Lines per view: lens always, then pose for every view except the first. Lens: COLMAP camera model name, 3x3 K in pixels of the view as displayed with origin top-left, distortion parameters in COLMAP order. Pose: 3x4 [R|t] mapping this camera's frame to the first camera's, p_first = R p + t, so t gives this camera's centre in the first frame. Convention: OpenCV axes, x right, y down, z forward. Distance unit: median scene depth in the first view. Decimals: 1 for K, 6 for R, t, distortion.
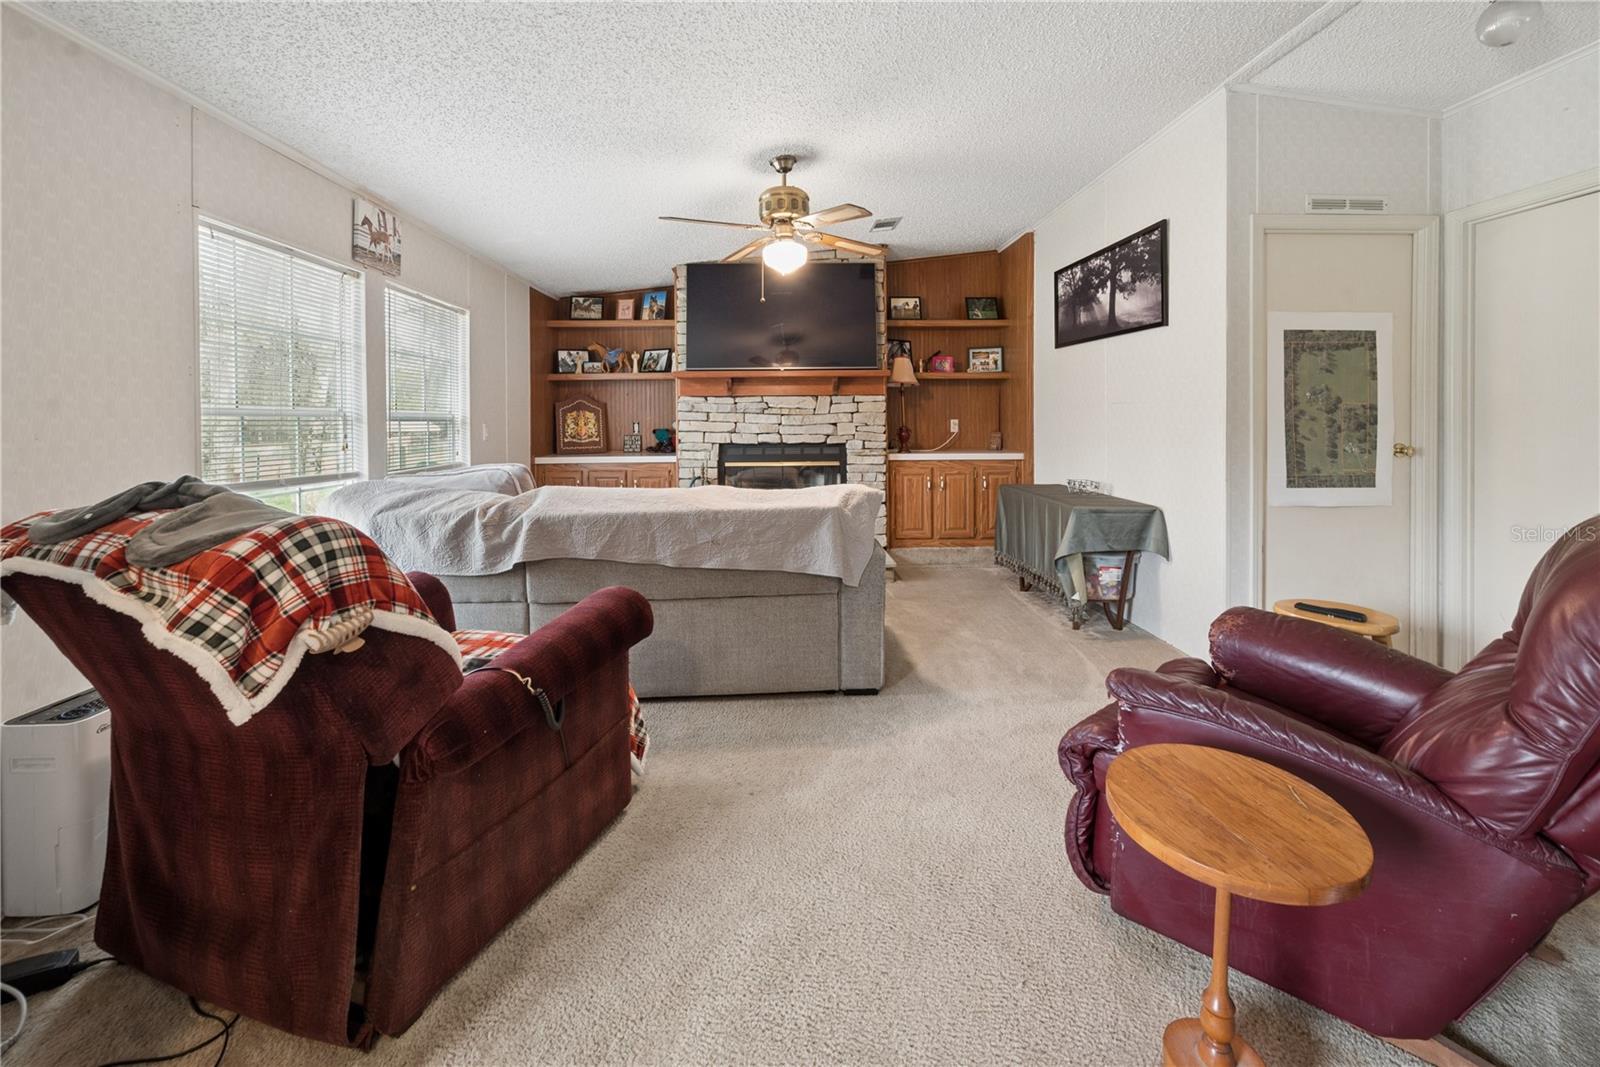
lens RADIAL K [[673.8, 0, 799.2], [0, 673.8, 418.8], [0, 0, 1]] dist [-0.000478, -0.000266]
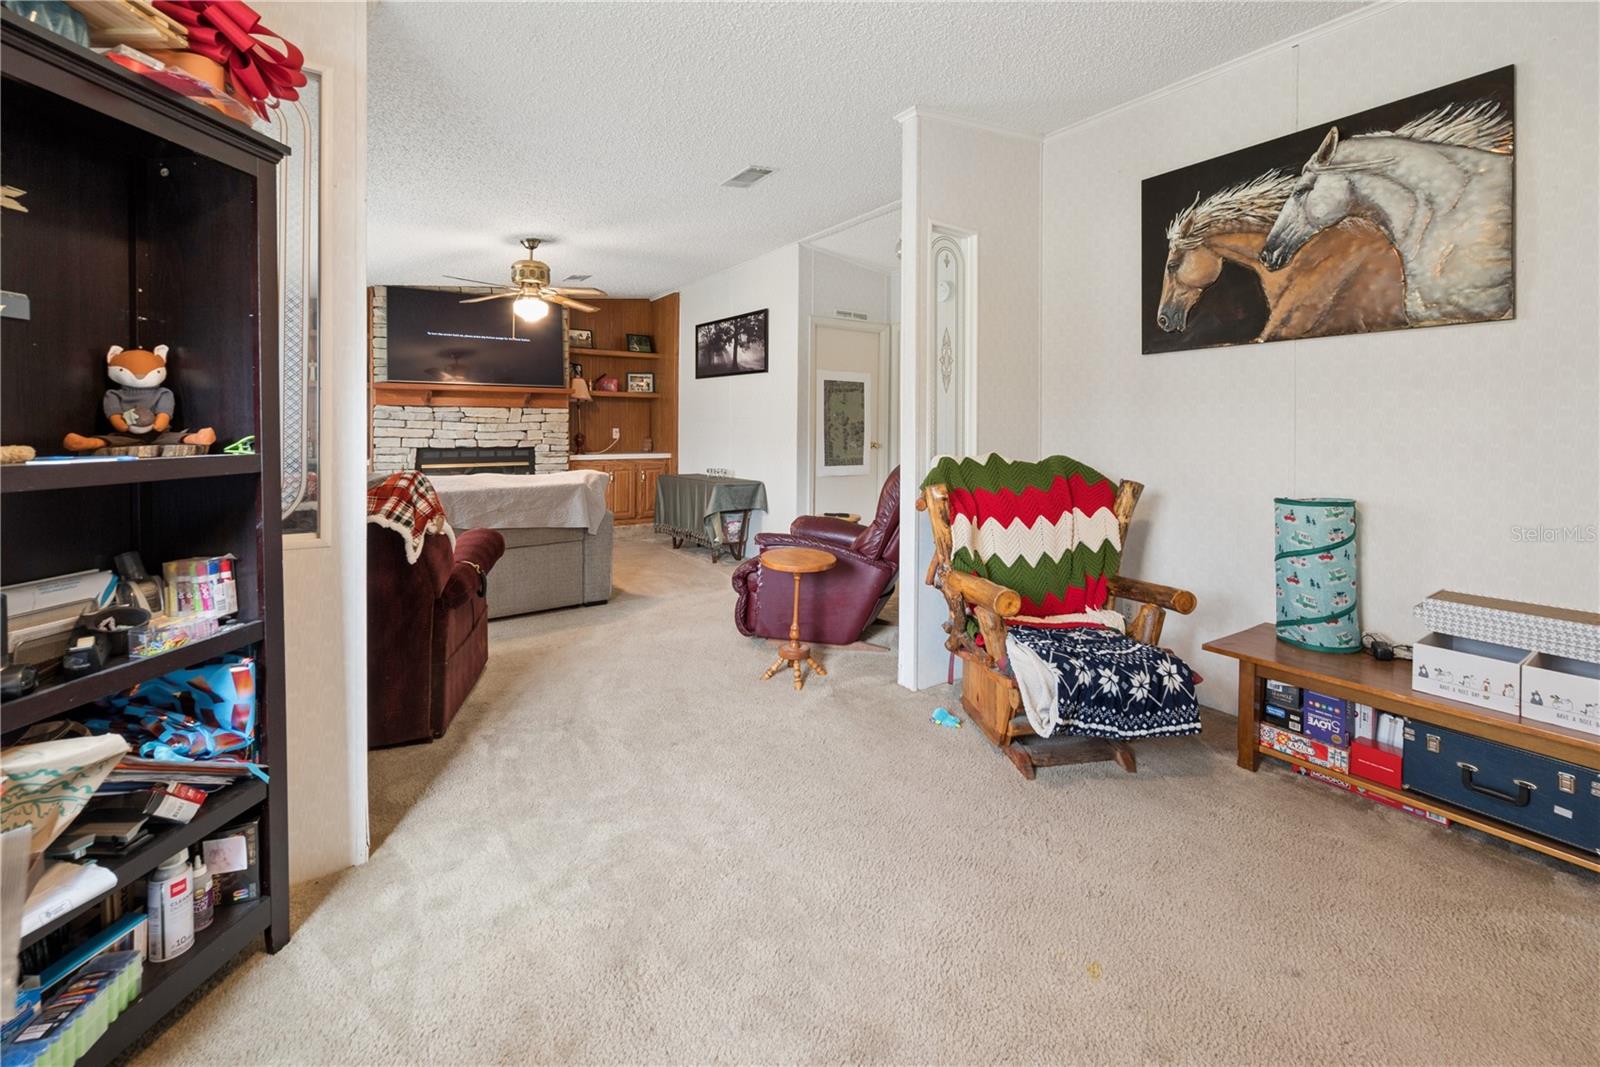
lens RADIAL K [[673.9, 0, 807.8], [0, 673.9, 428.1], [0, 0, 1]] dist [-0.002398, -0.000374]
pose [[0.834634, 0.007884, 0.550748, -0.219914], [-0.006535, 0.999969, -0.004411, 0.004942], [-0.550766, 0.000082, 0.834660, -0.341295]]
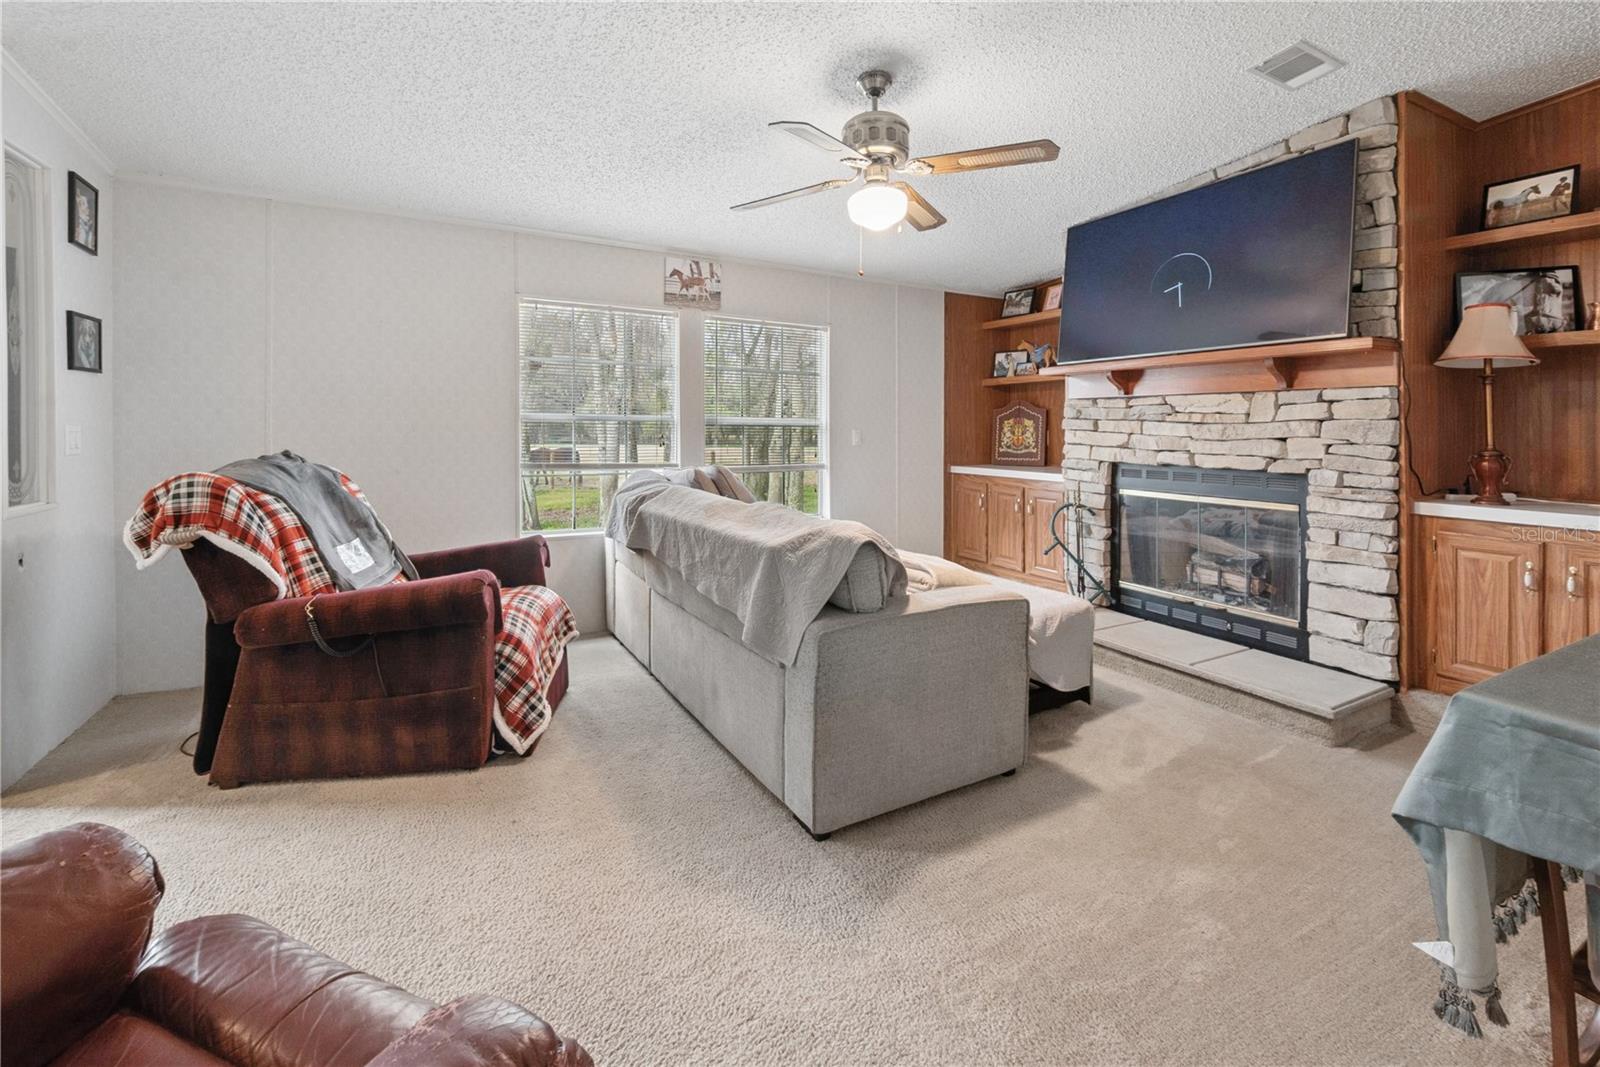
lens RADIAL K [[673.9, 0, 807.8], [0, 673.9, 428.1], [0, 0, 1]] dist [-0.002398, -0.000374]
pose [[0.461997, 0.011016, -0.886813, 0.431735], [-0.010878, 0.999918, 0.006754, -0.001875], [0.886815, 0.006527, 0.462079, 0.420659]]
